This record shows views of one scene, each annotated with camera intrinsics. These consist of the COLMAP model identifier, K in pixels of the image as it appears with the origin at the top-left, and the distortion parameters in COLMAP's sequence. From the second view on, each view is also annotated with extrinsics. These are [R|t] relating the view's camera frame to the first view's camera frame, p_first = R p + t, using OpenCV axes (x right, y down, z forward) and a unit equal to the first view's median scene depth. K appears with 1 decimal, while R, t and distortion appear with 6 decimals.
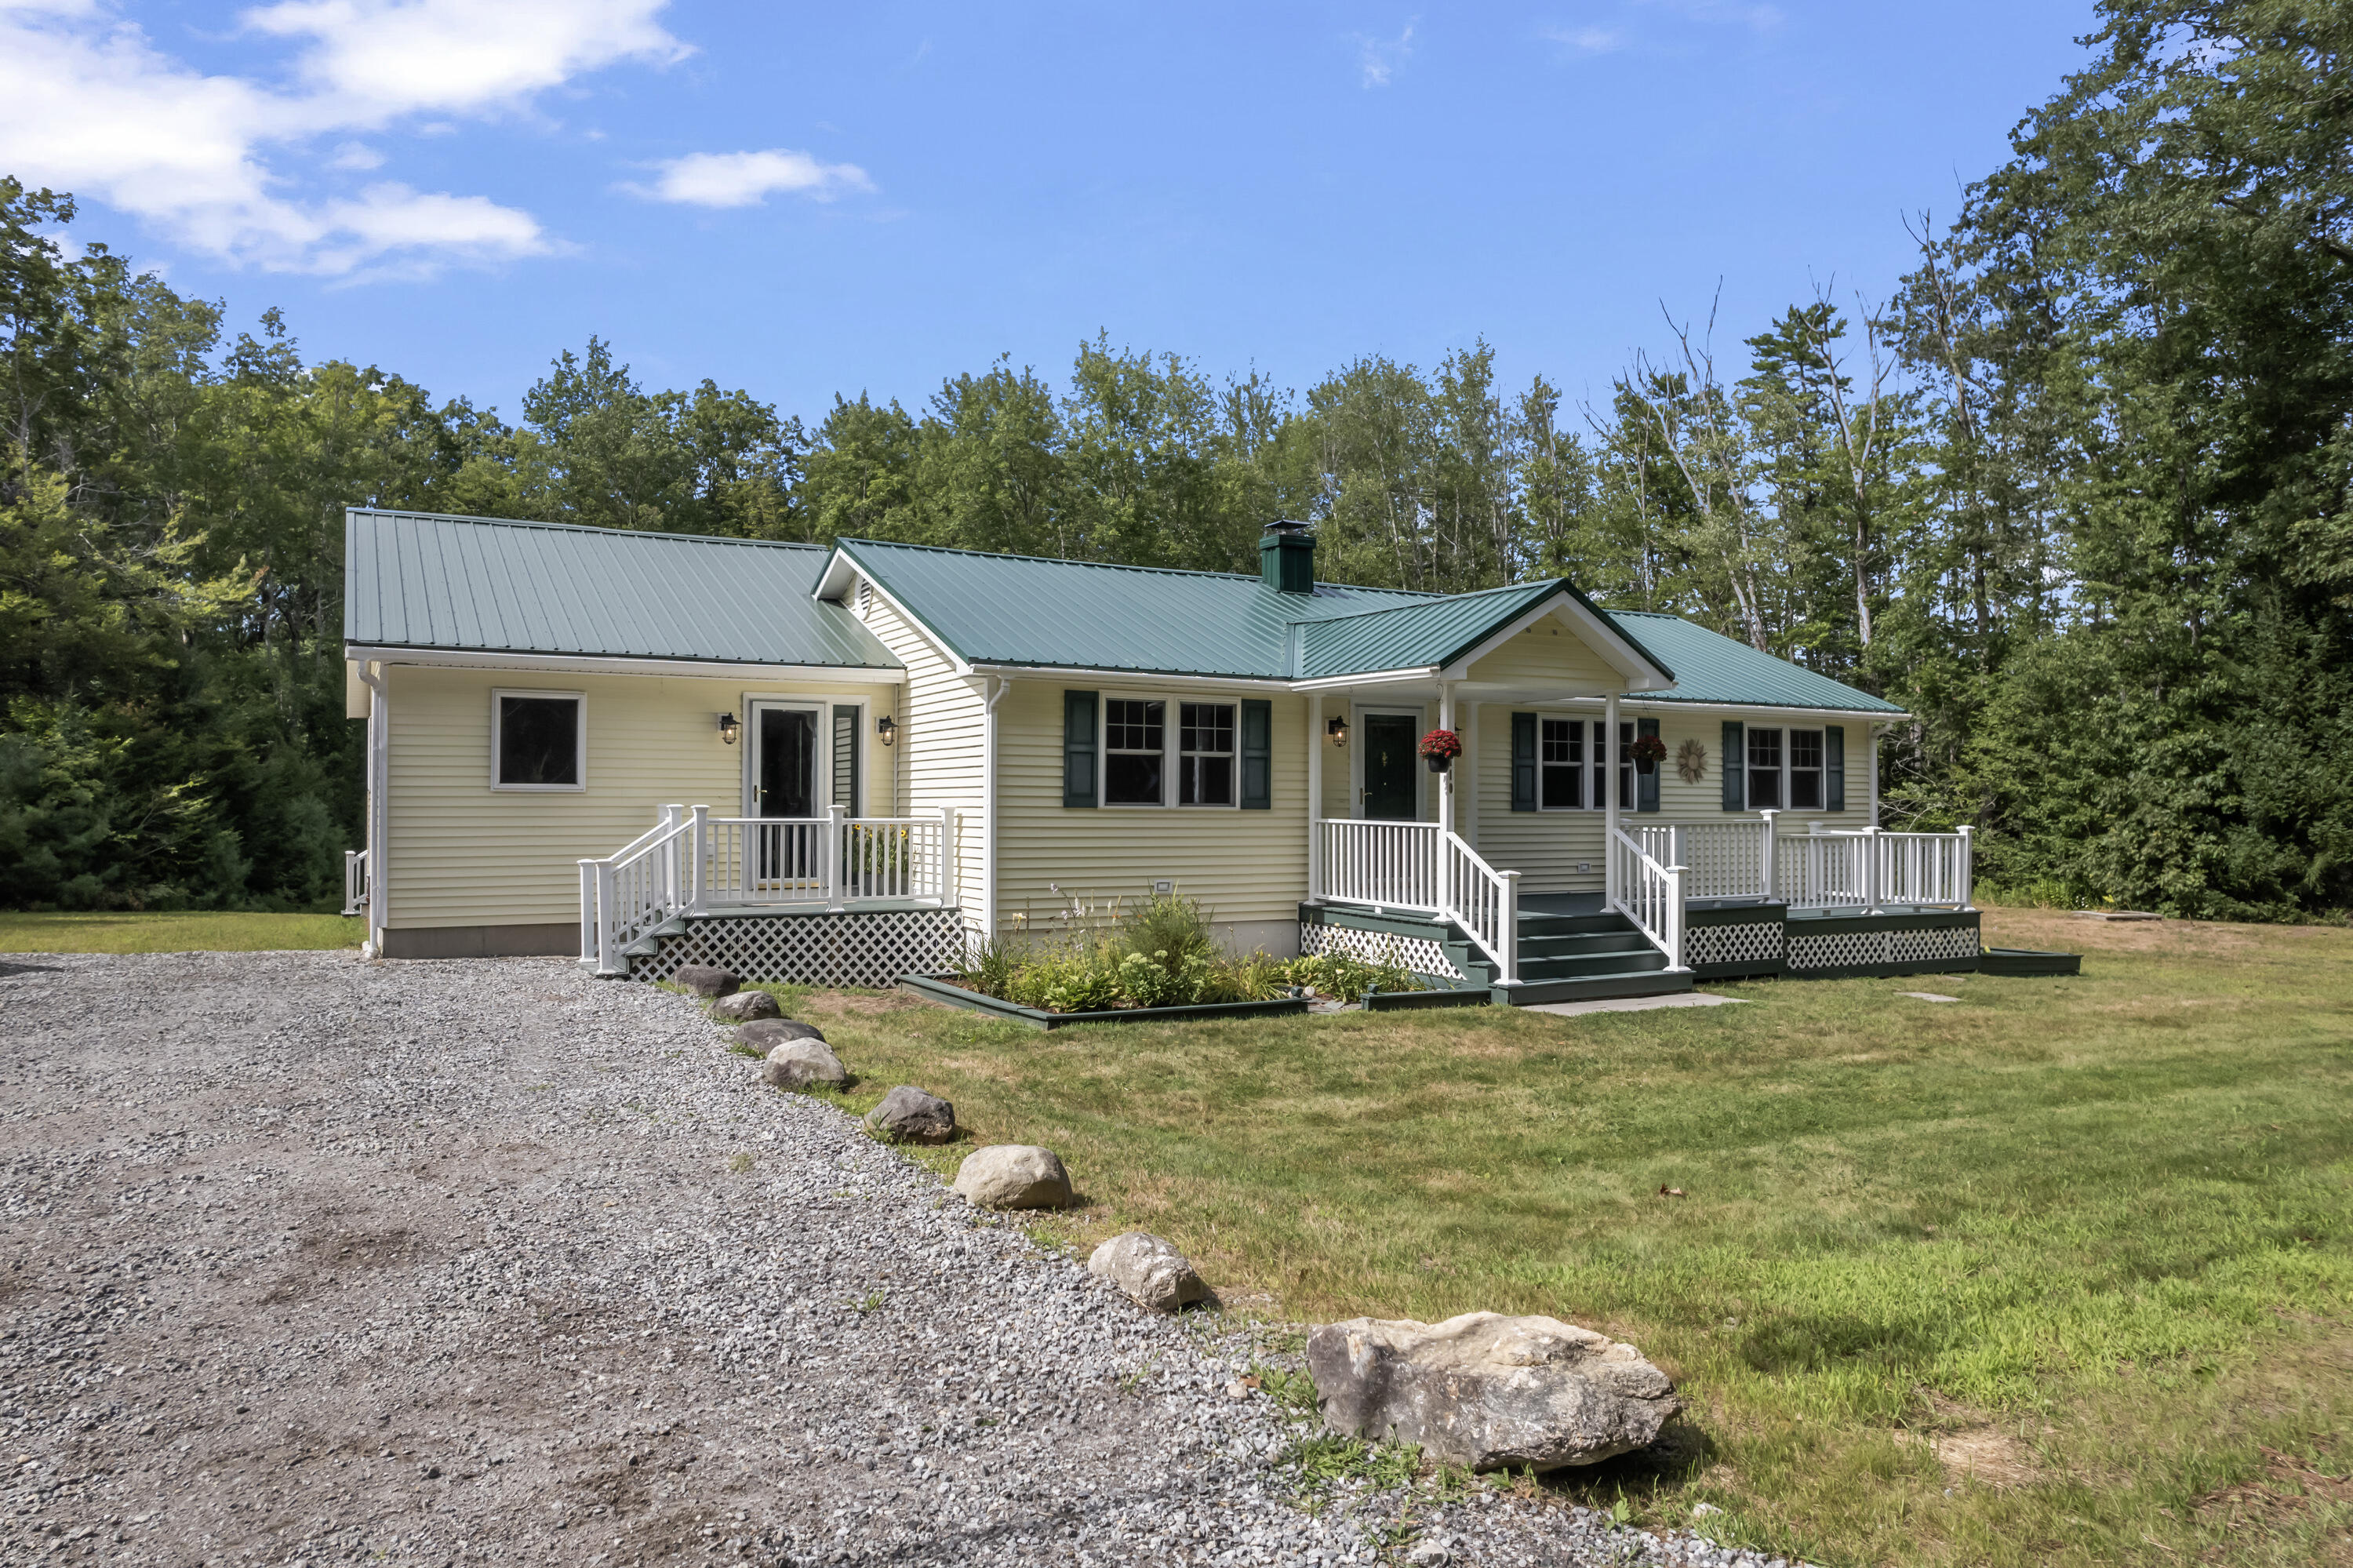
lens RADIAL K [[1496.1, 0, 1176.5], [0, 1496.1, 784.0], [0, 0, 1]] dist [-0.067608, 0.056721]
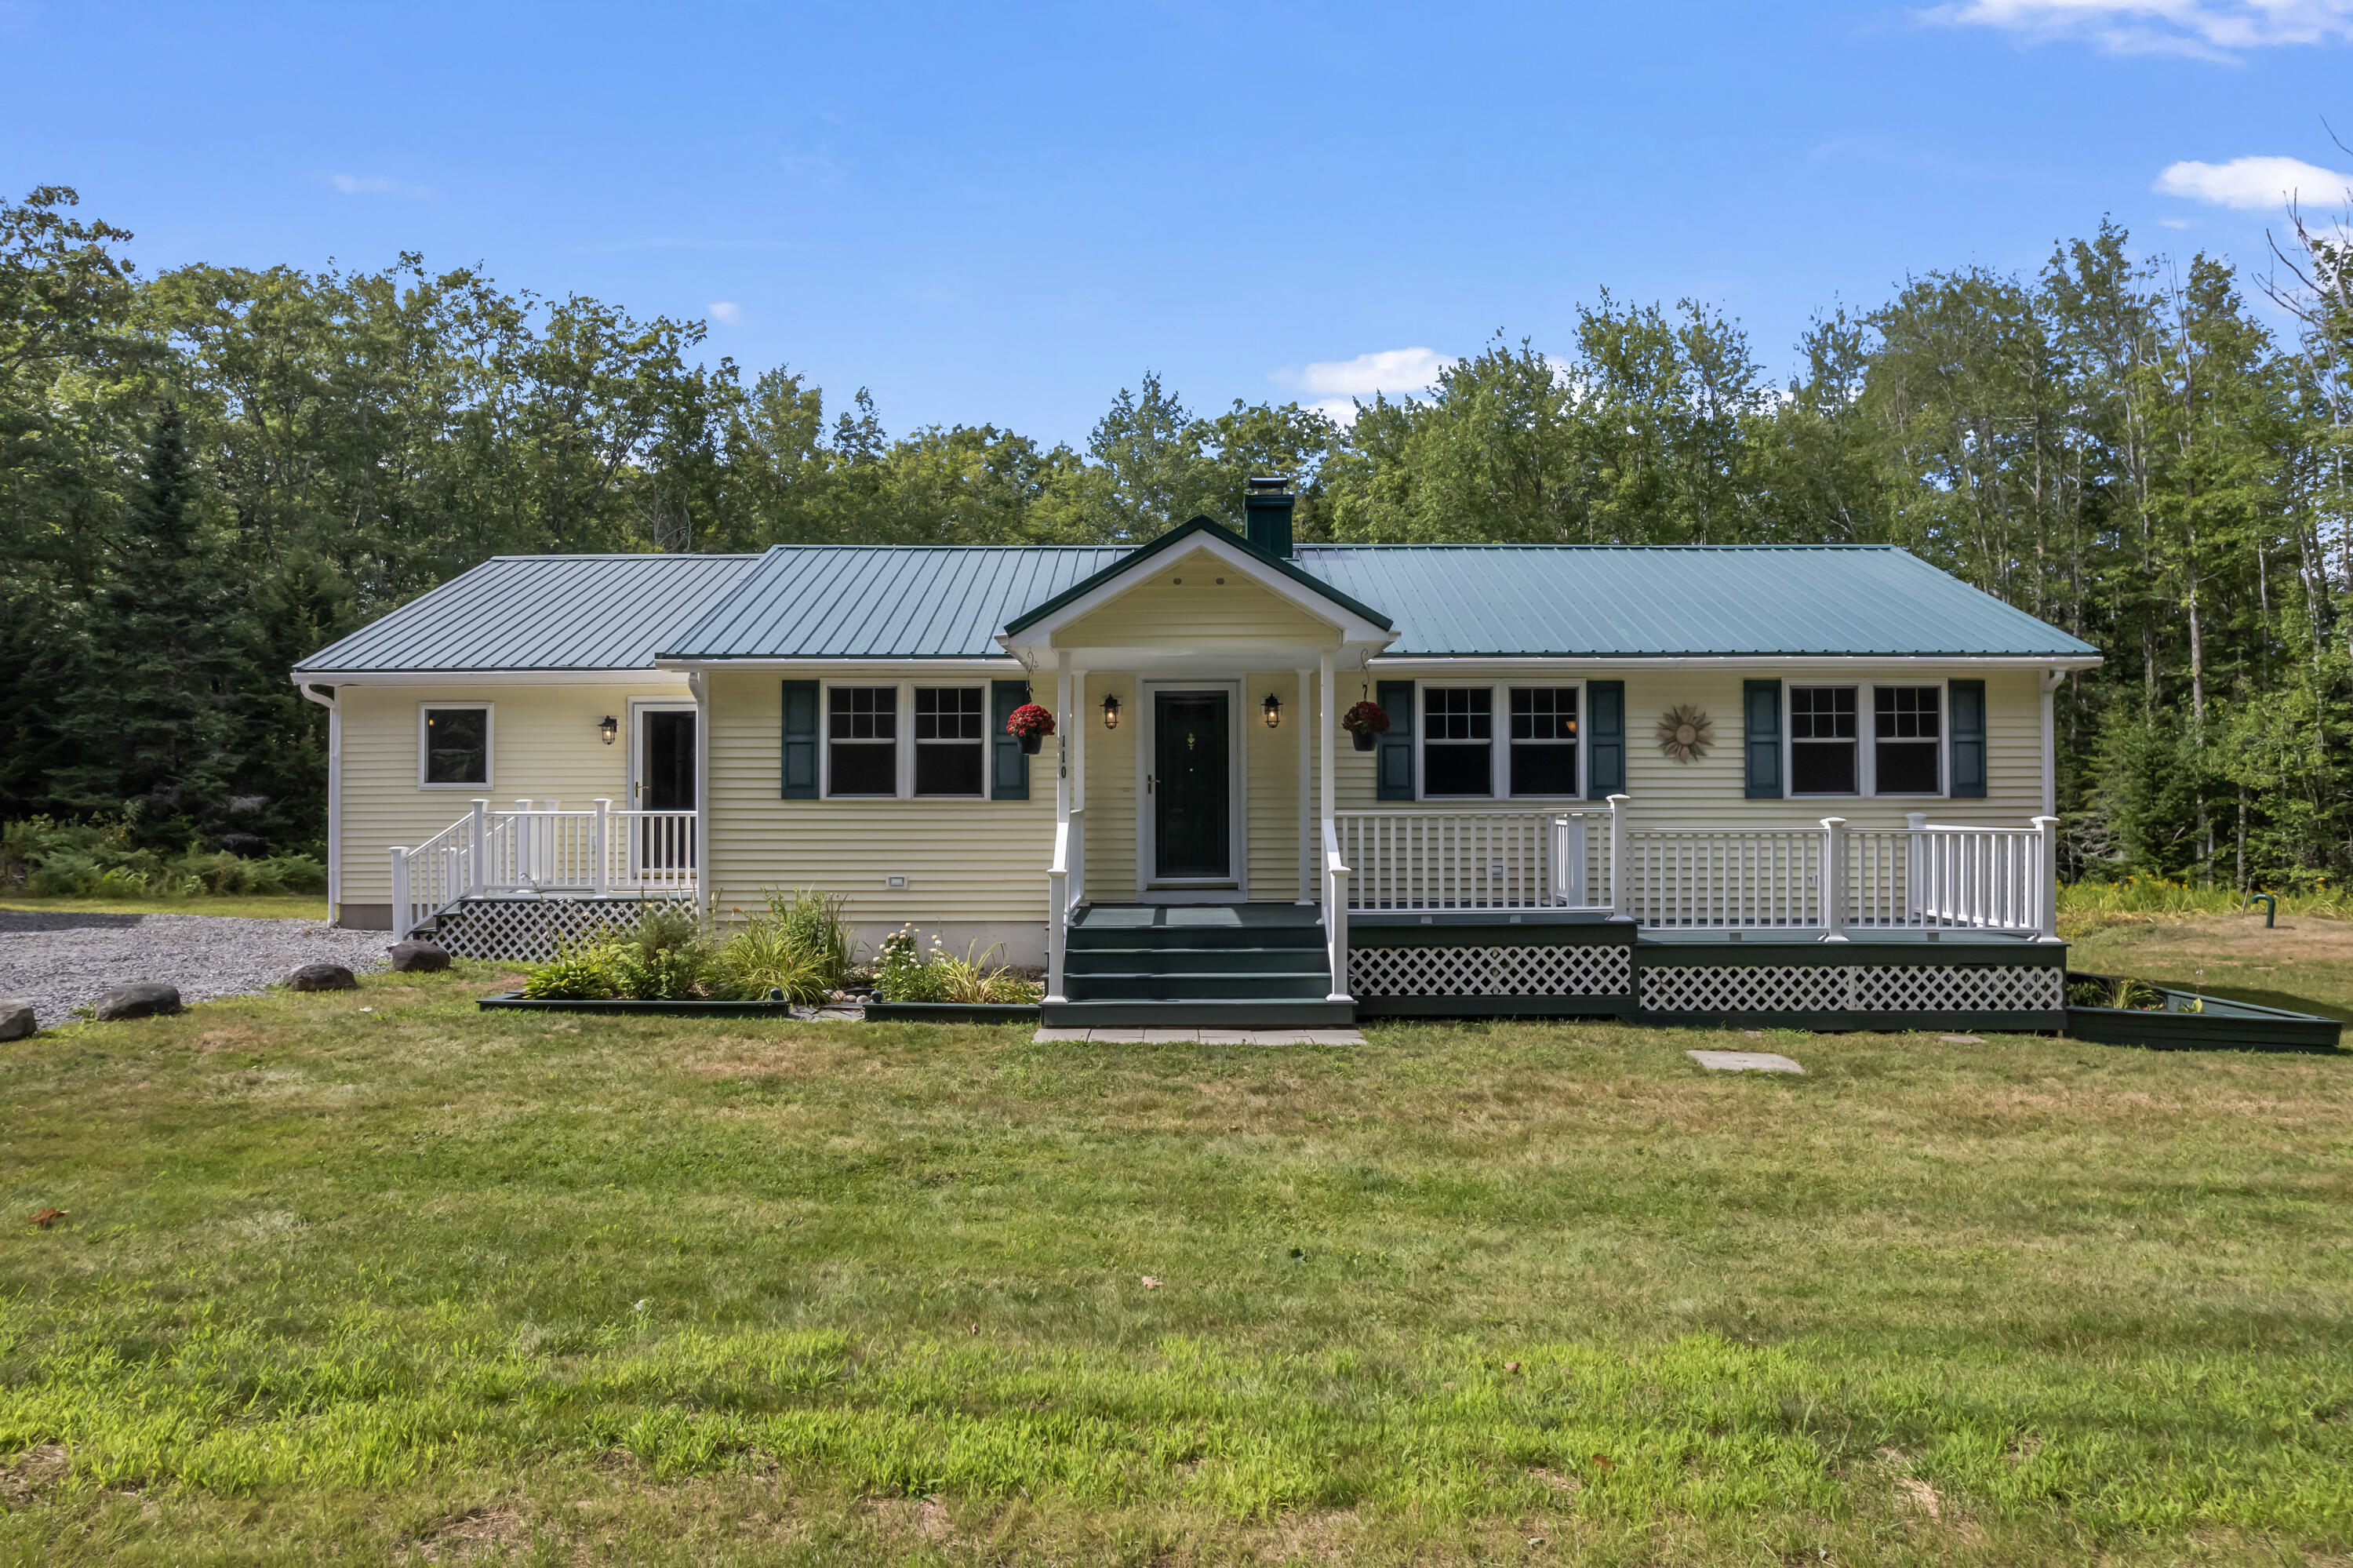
lens RADIAL K [[1496.1, 0, 1176.5], [0, 1496.1, 784.0], [0, 0, 1]] dist [-0.067608, 0.056721]
pose [[0.874455, -0.014057, -0.484904, 0.584072], [0.013055, 0.999900, -0.005443, 0.013464], [0.484932, -0.001571, 0.874551, 0.245428]]
